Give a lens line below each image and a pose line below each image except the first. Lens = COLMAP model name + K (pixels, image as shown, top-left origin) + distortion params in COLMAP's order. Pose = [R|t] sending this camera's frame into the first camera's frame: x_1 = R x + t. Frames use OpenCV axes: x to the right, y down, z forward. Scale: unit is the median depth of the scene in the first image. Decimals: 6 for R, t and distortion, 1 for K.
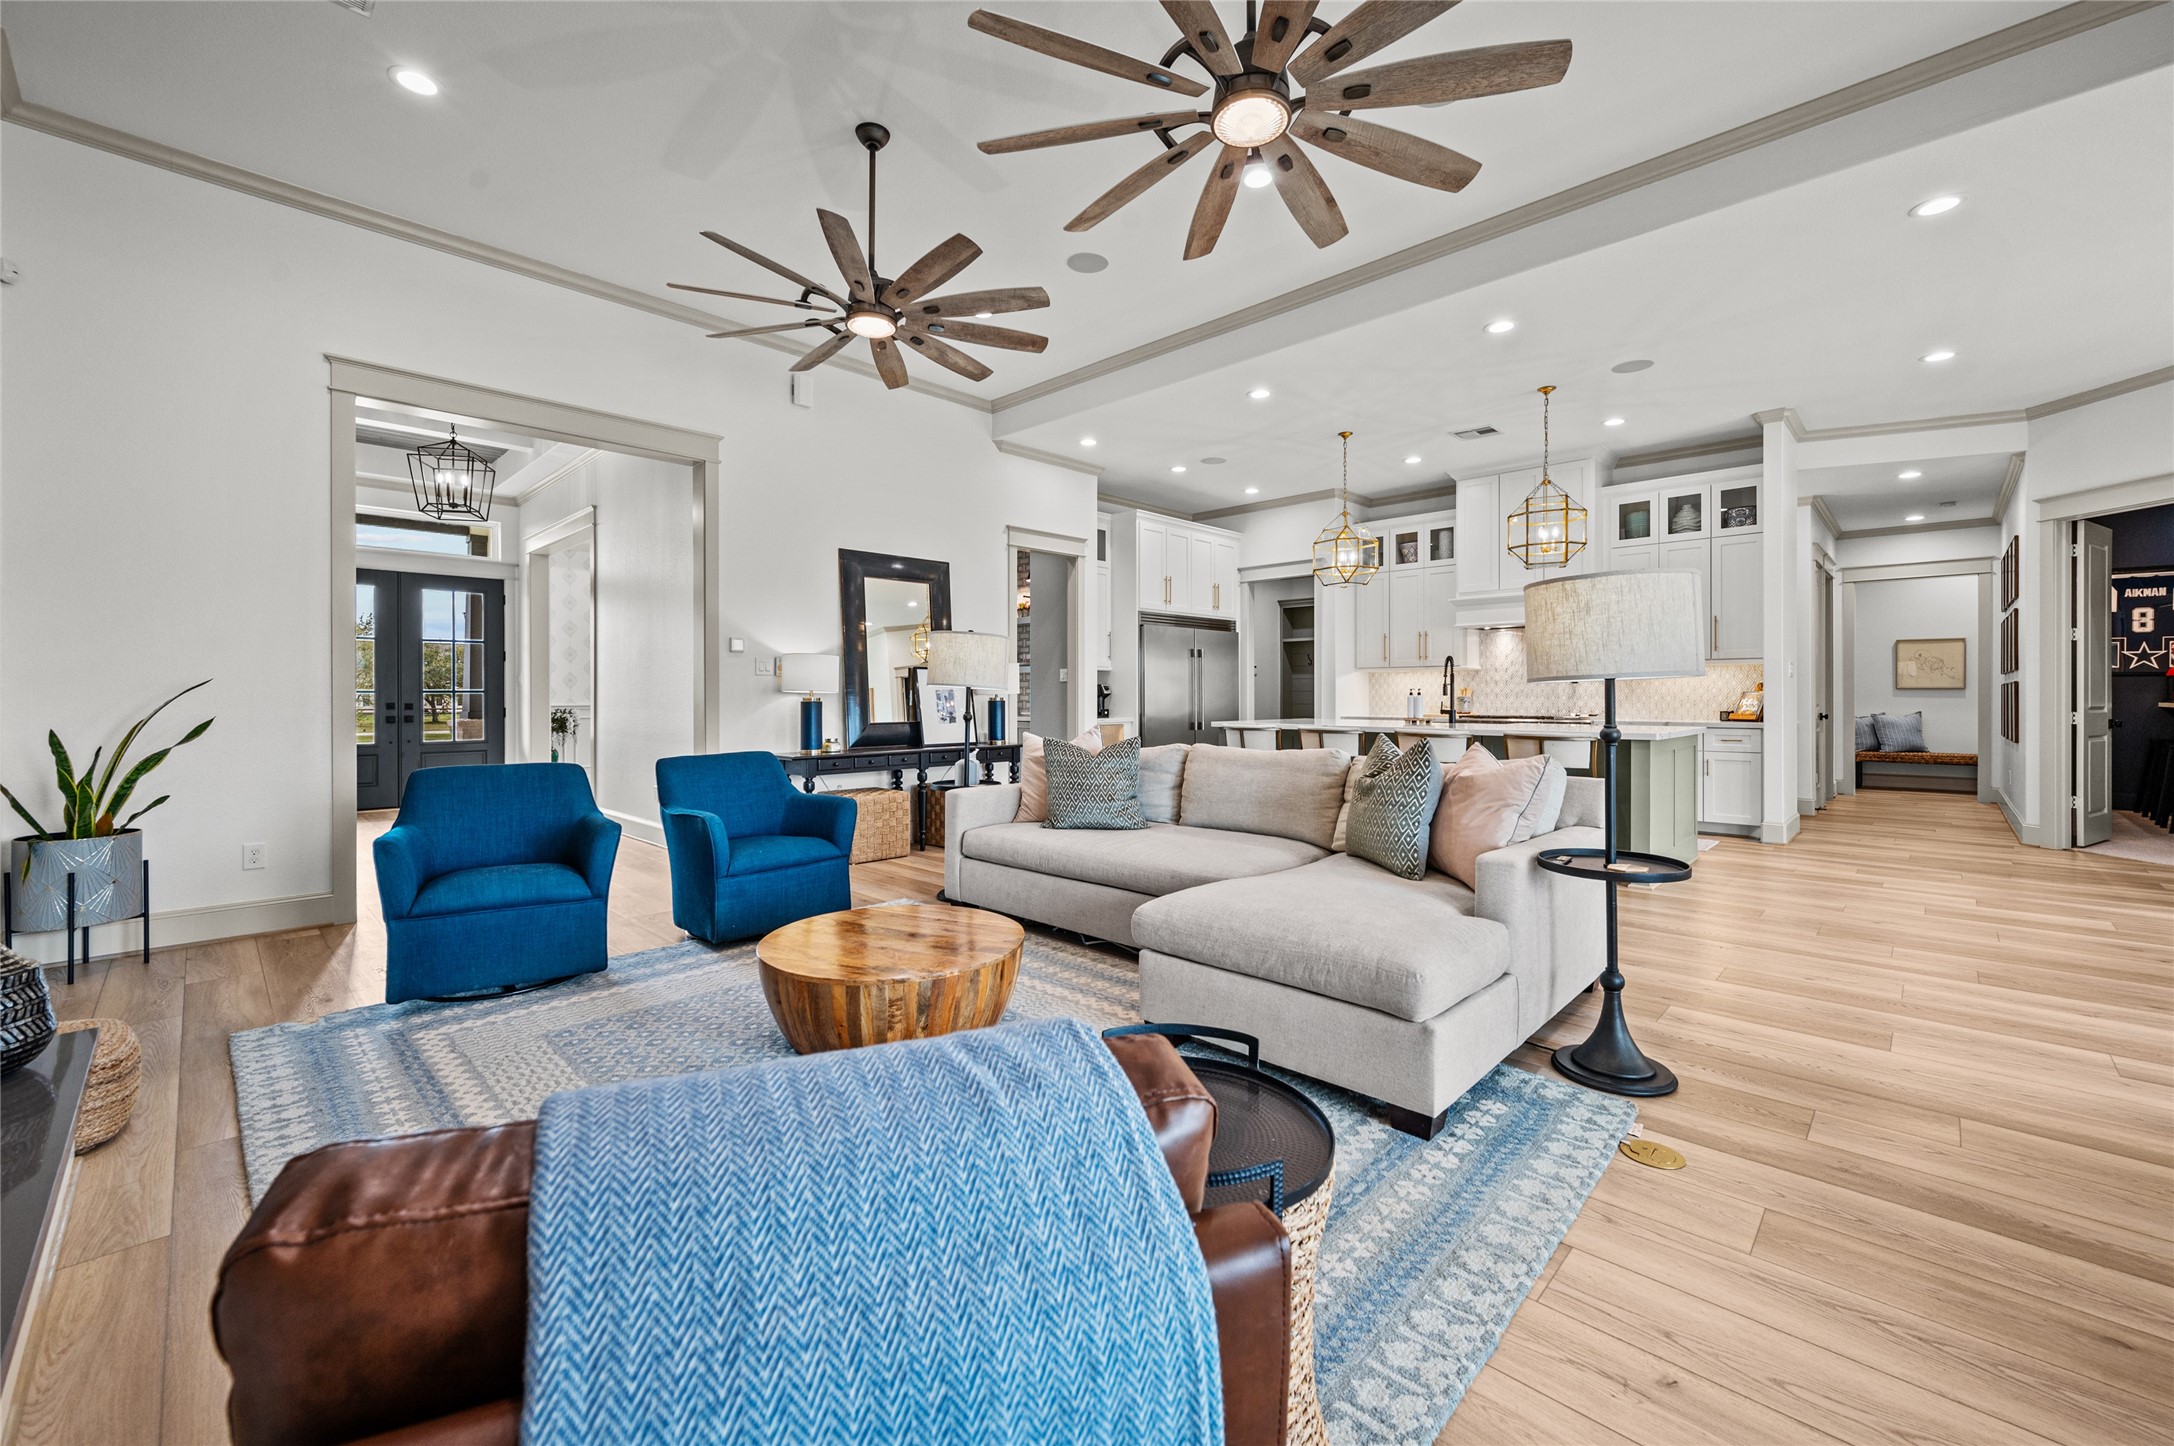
lens RADIAL K [[872.0, 0, 1088.2], [0, 872.0, 711.1], [0, 0, 1]] dist [0.000495, -0.000041]
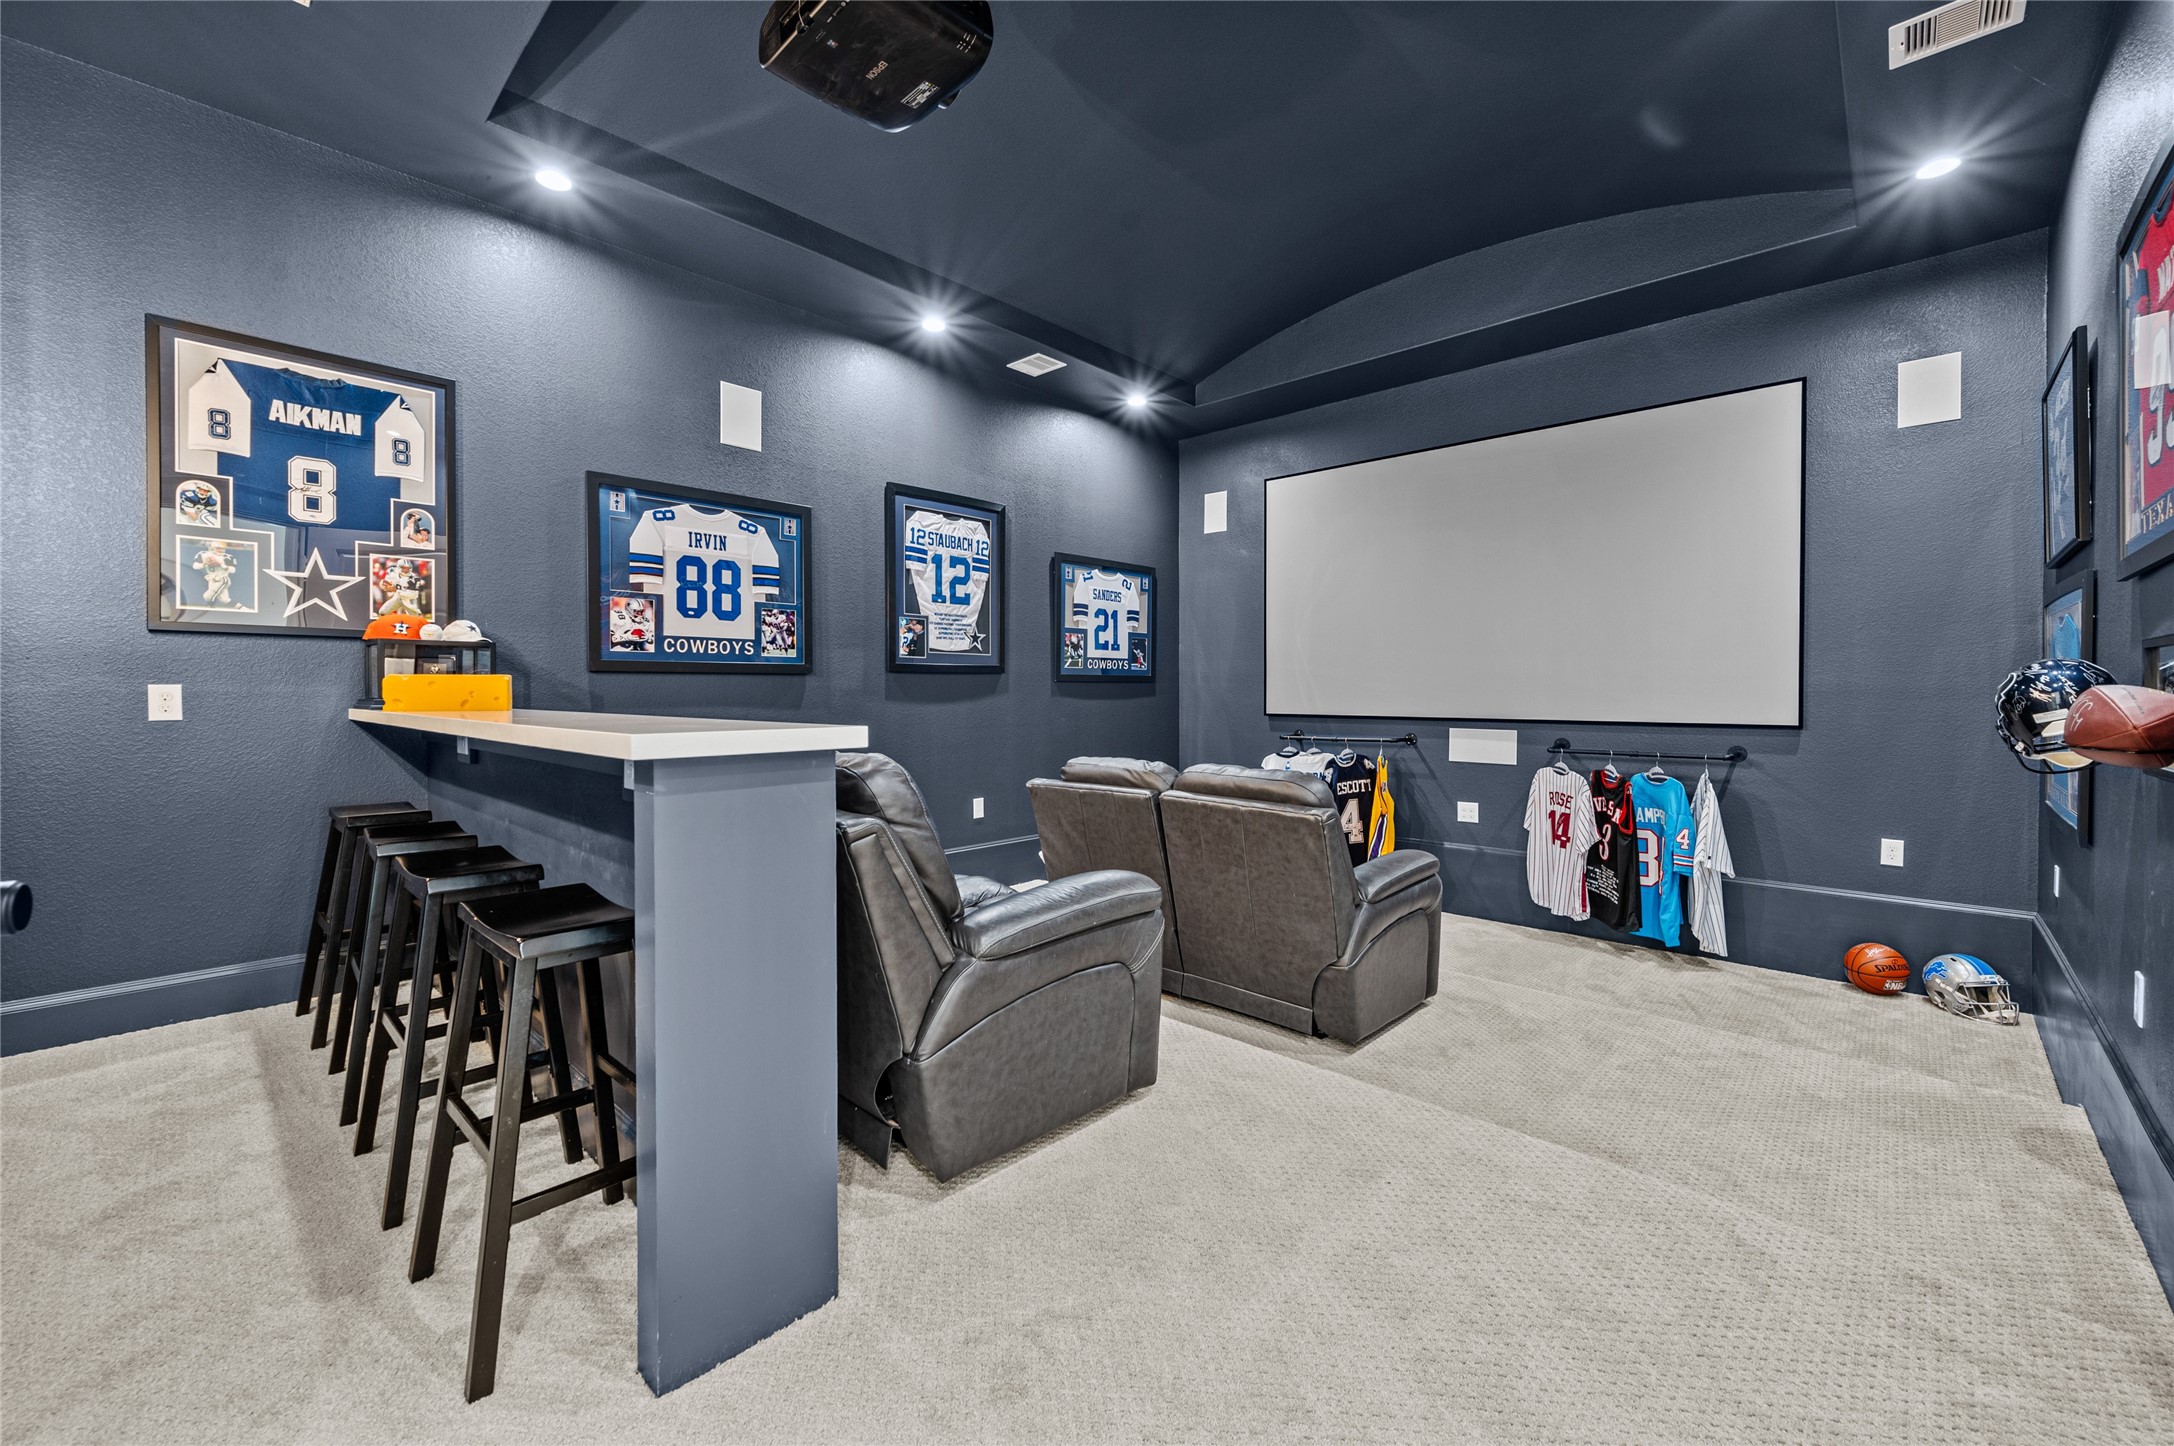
lens RADIAL K [[872.0, 0, 1087.8], [0, 872.0, 708.2], [0, 0, 1]] dist [0.000495, -0.000041]
pose [[-0.016011, -0.007113, 0.999847, 0.739227], [0.004254, 0.999965, 0.007182, -0.009946], [-0.999863, 0.004368, -0.015980, 0.600729]]
